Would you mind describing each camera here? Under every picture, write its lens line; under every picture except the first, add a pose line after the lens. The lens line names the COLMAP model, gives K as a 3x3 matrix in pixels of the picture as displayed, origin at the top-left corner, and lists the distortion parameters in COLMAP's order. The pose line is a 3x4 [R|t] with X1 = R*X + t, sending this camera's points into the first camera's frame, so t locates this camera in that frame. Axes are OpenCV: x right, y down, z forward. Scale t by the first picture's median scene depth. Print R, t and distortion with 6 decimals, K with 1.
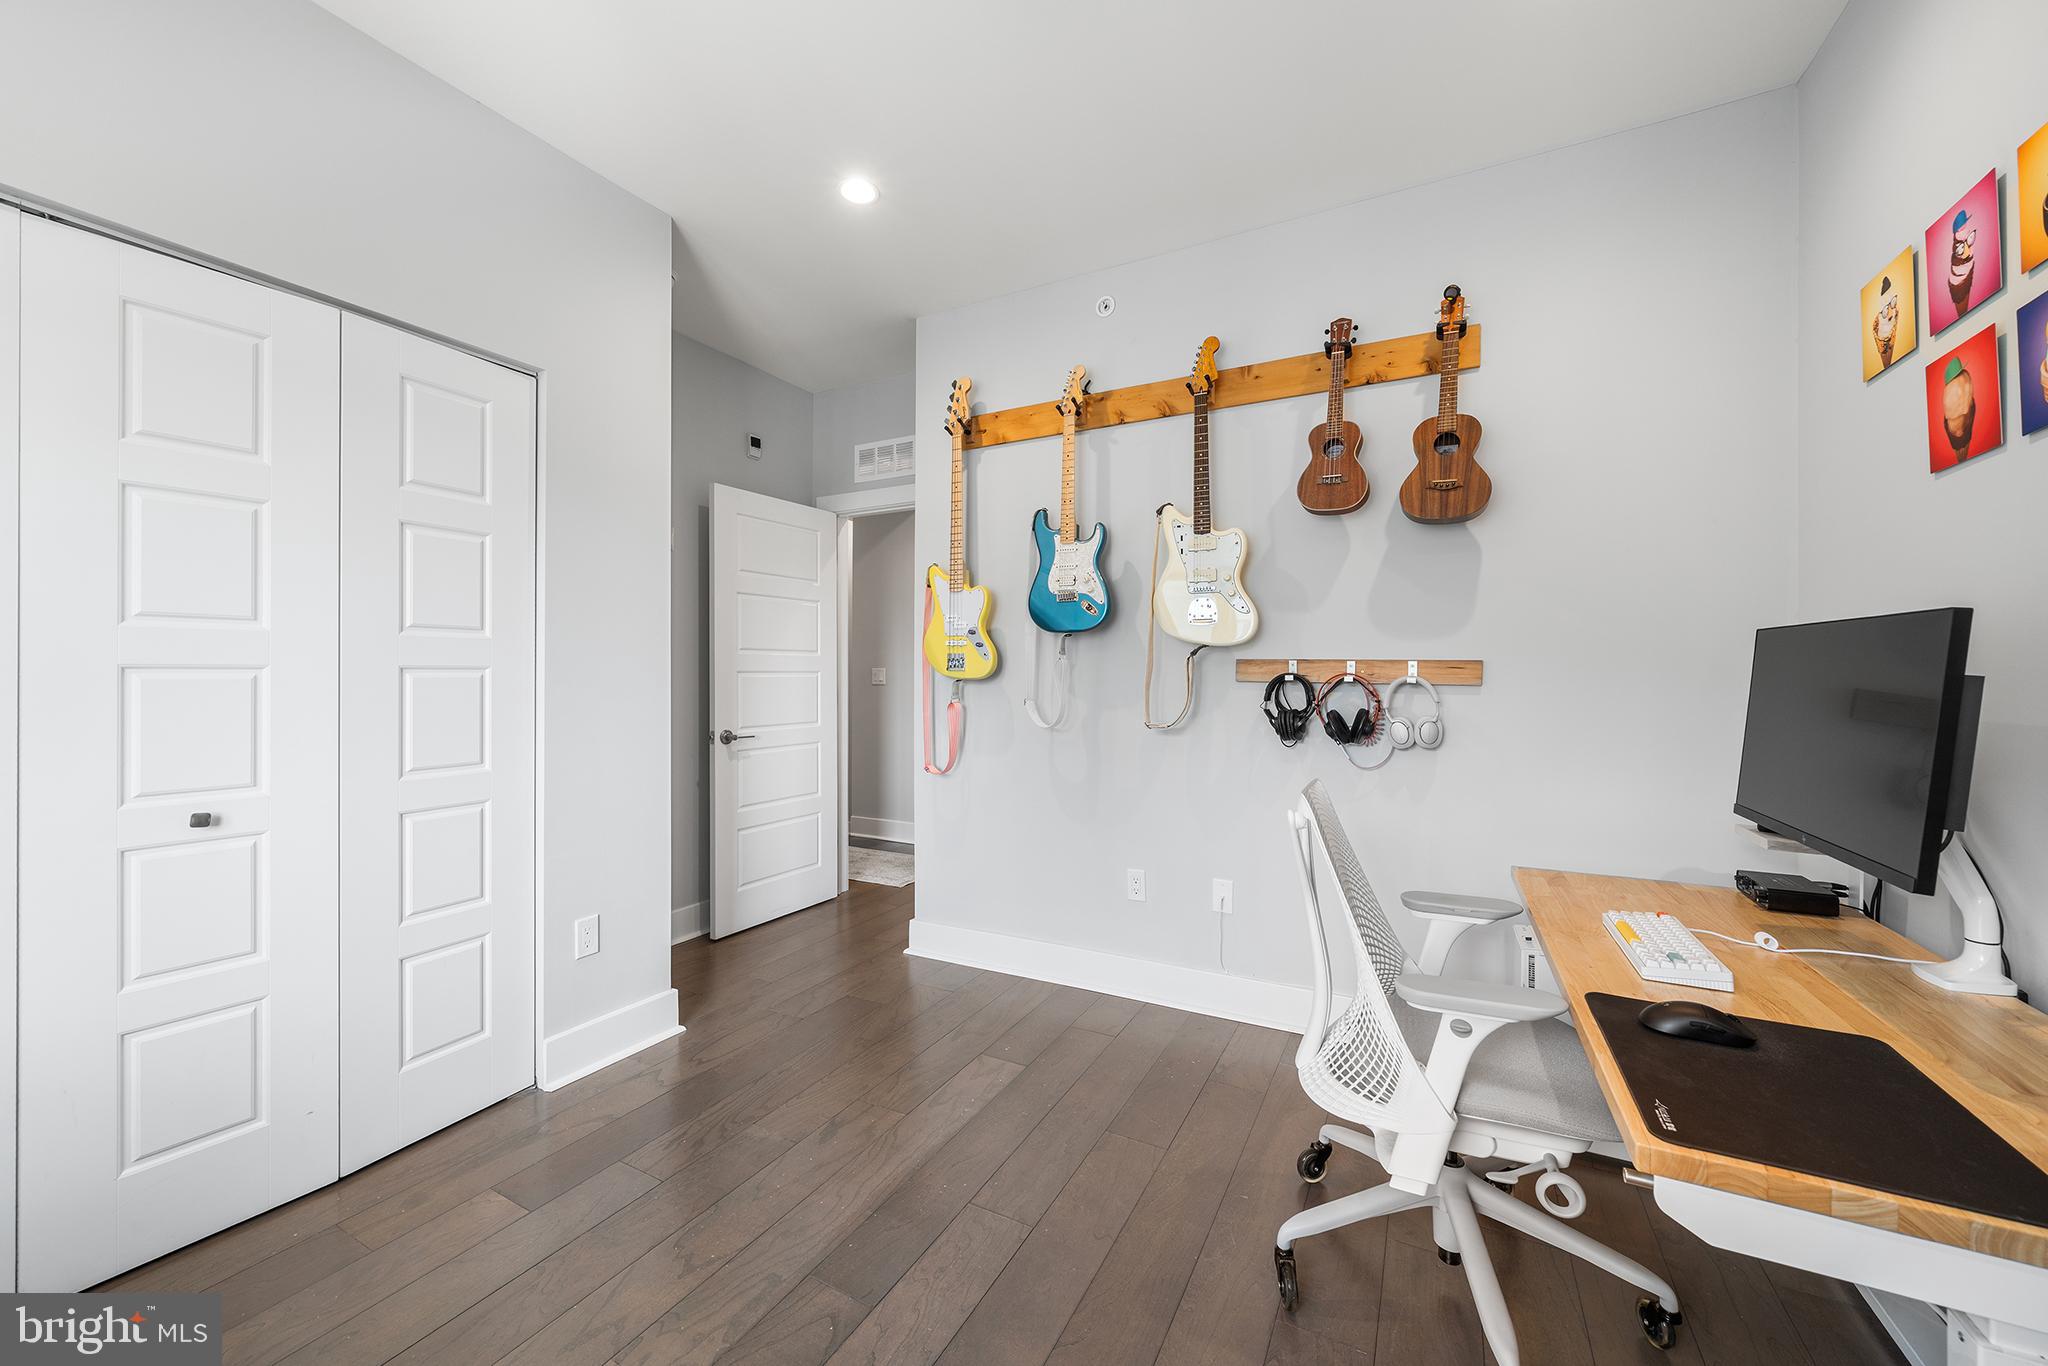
lens RADIAL K [[755.1, 0, 1026.0], [0, 755.1, 676.1], [0, 0, 1]] dist [-0.002300, -0.000476]
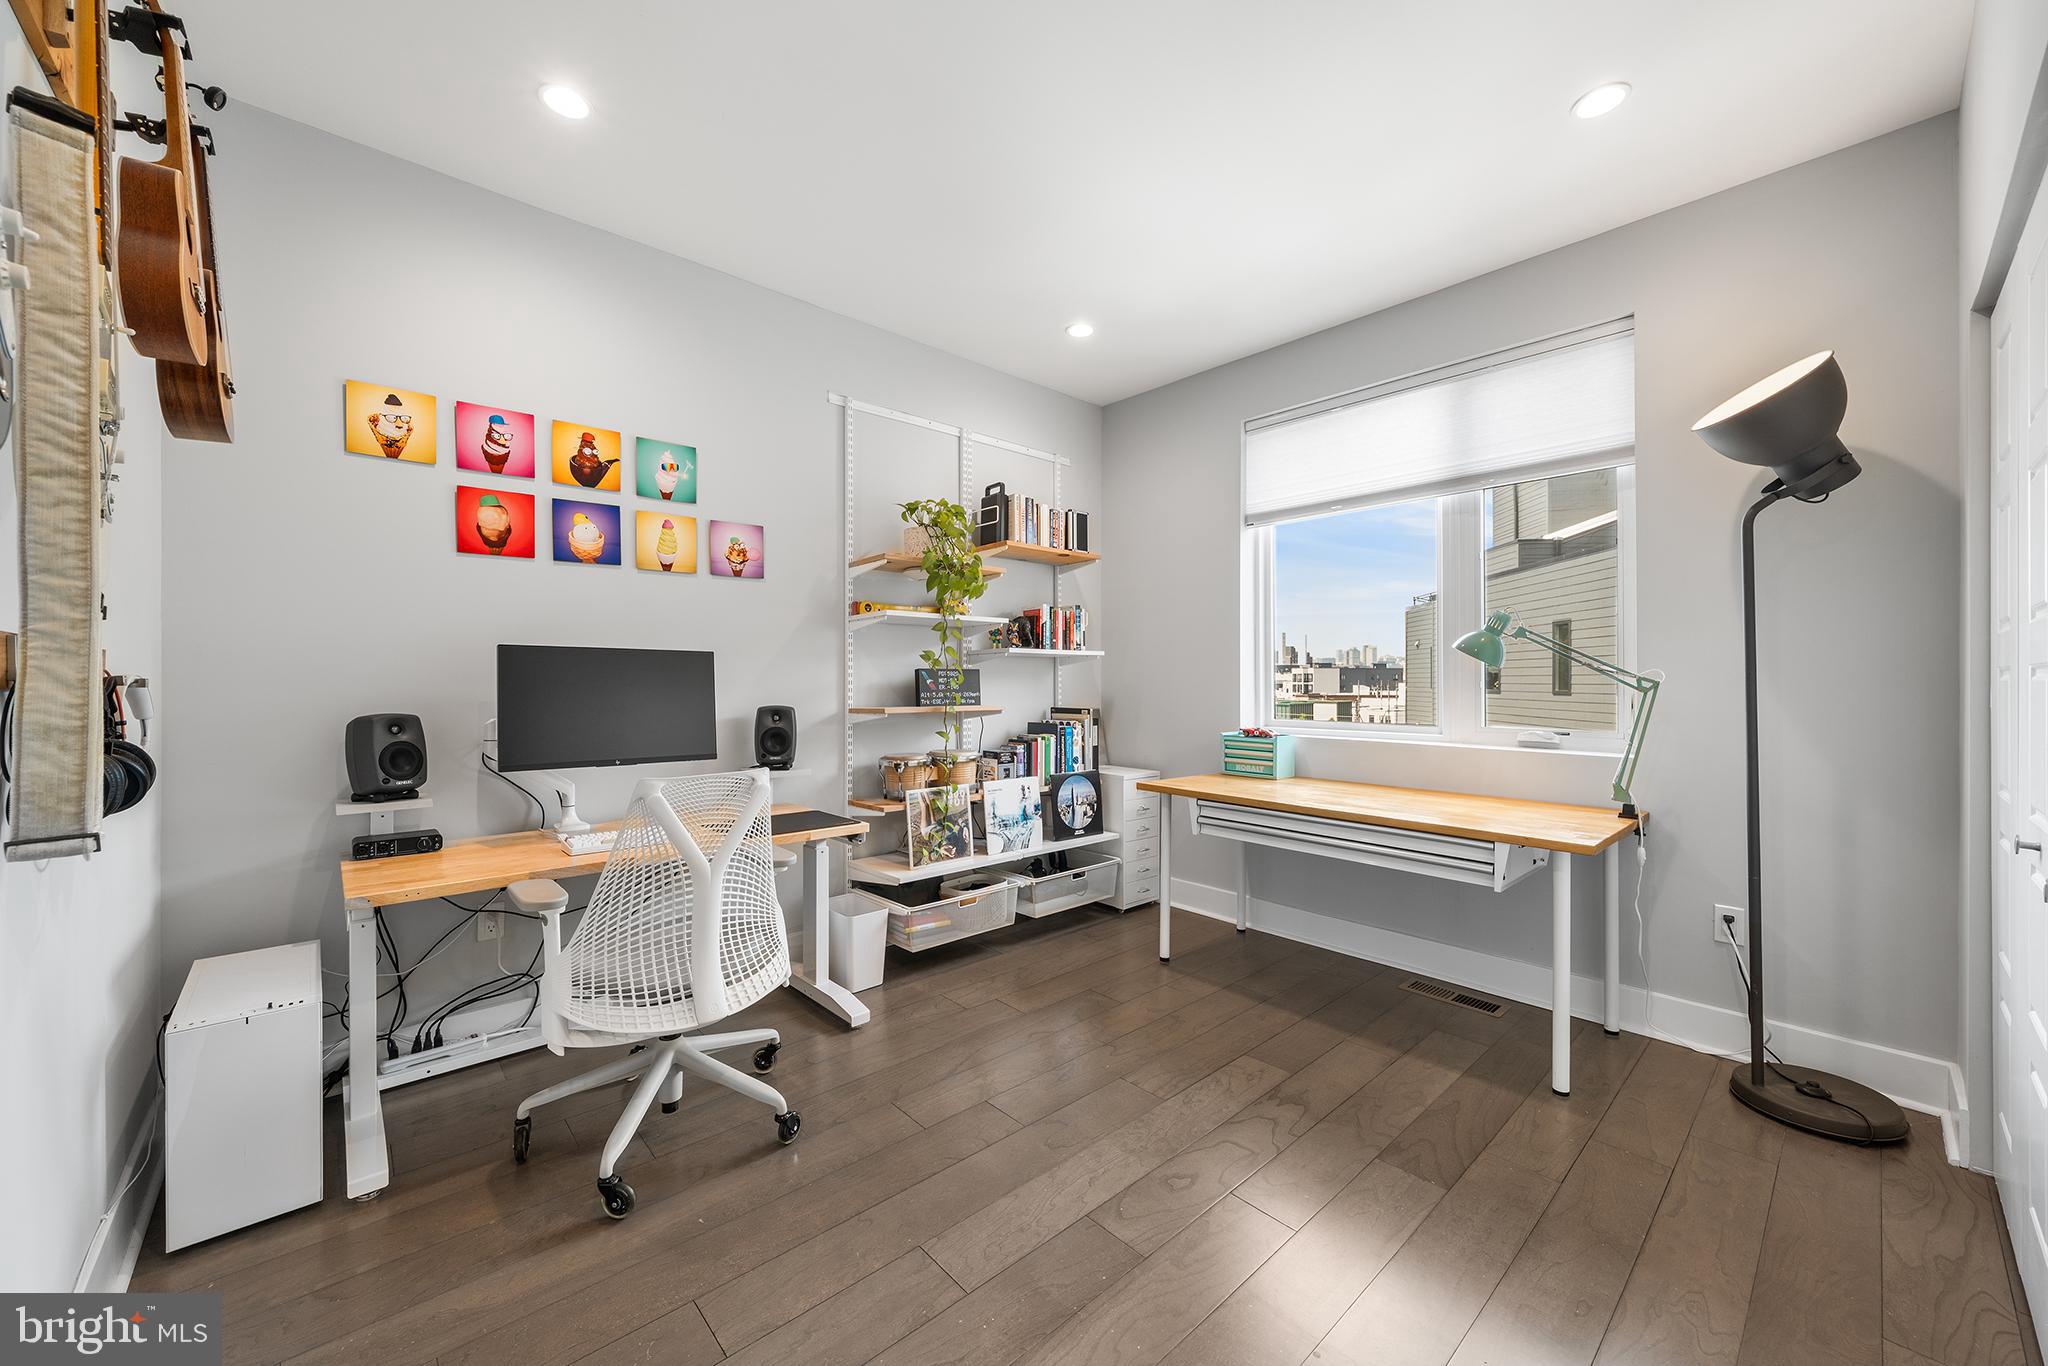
lens RADIAL K [[755.1, 0, 1021.0], [0, 755.1, 677.4], [0, 0, 1]] dist [-0.002300, -0.000476]
pose [[-0.942090, 0.006502, 0.335296, -0.497732], [0.007610, 0.999969, 0.001990, 0.009702], [-0.335273, 0.004426, -0.942111, 2.110301]]
